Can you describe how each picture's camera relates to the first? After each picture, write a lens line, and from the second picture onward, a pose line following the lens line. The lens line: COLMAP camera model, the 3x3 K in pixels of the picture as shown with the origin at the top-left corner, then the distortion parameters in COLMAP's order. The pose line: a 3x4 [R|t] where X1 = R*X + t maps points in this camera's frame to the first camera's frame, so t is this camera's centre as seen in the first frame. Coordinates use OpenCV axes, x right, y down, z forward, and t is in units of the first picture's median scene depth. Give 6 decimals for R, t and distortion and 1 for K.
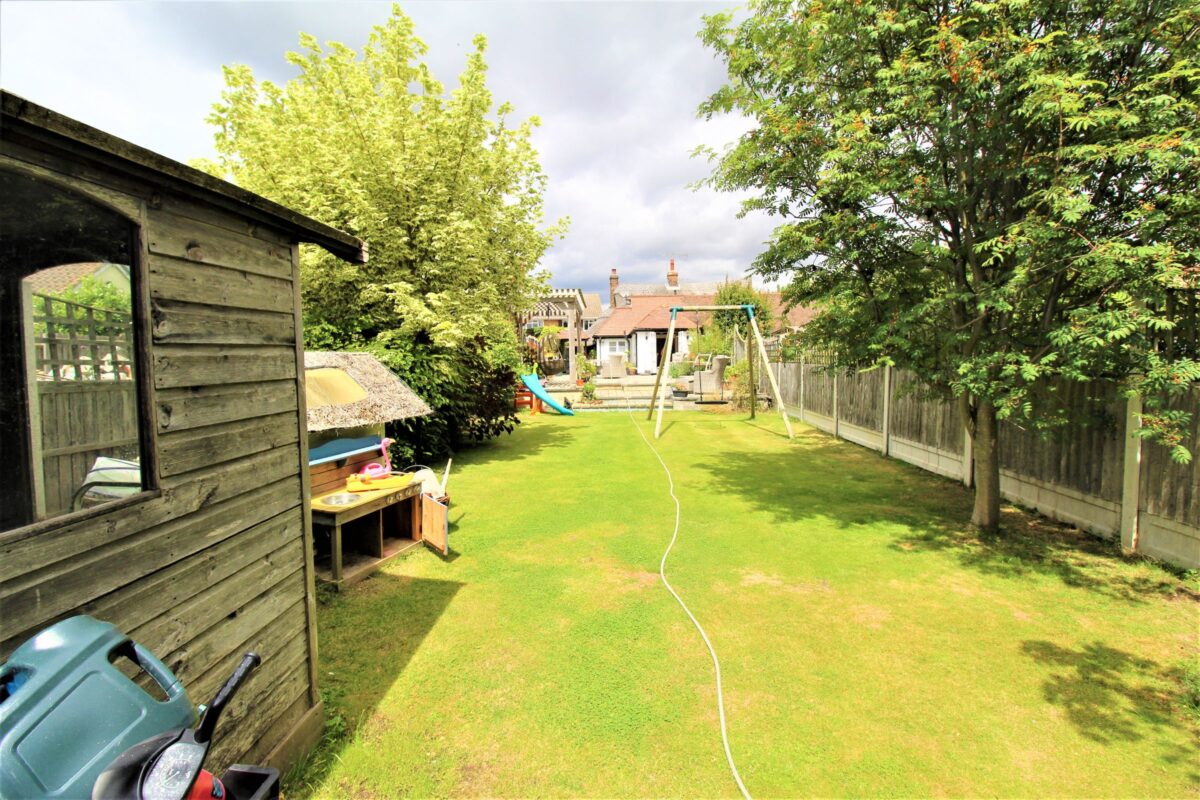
lens RADIAL K [[557.5, 0, 604.1], [0, 557.5, 389.6], [0, 0, 1]] dist [-0.003446, -0.010890]
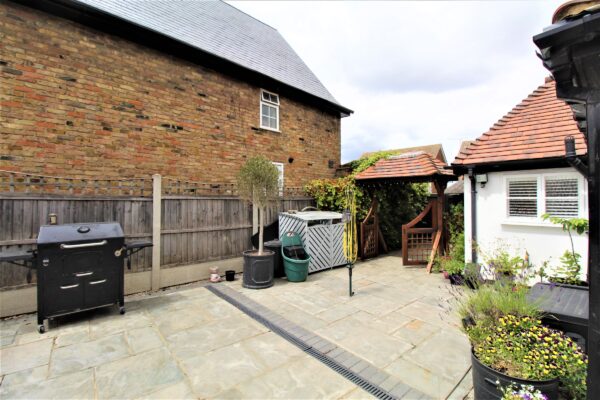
lens RADIAL K [[278.8, 0, 302.1], [0, 278.8, 194.8], [0, 0, 1]] dist [-0.003446, -0.010890]
pose [[0.638235, -0.008056, -0.769800, 0.055760], [-0.038621, 0.998351, -0.042469, -0.067523], [0.768872, 0.056836, 0.636871, 0.810047]]
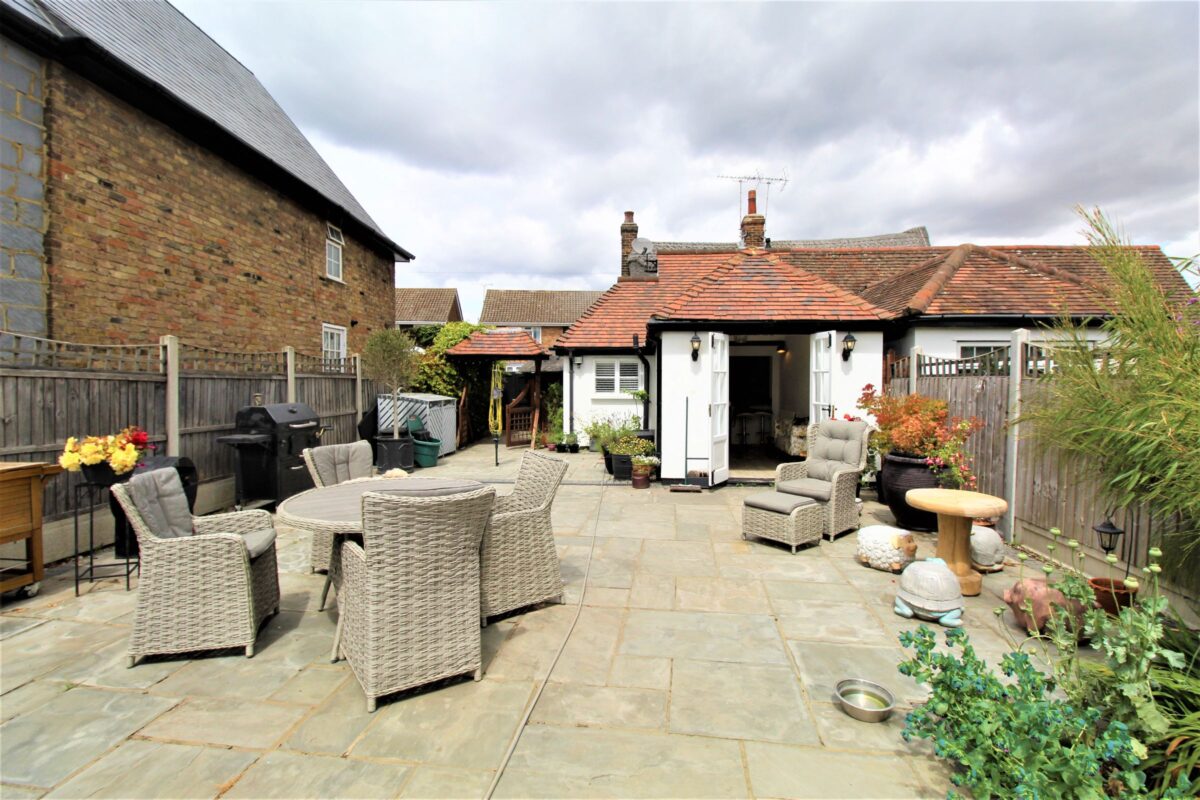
lens RADIAL K [[557.5, 0, 604.1], [0, 557.5, 389.6], [0, 0, 1]] dist [-0.003446, -0.010890]
pose [[0.995538, 0.008396, -0.093986, 0.050692], [-0.010906, 0.999597, -0.026217, -0.058746], [0.093728, 0.027125, 0.995228, 0.624799]]
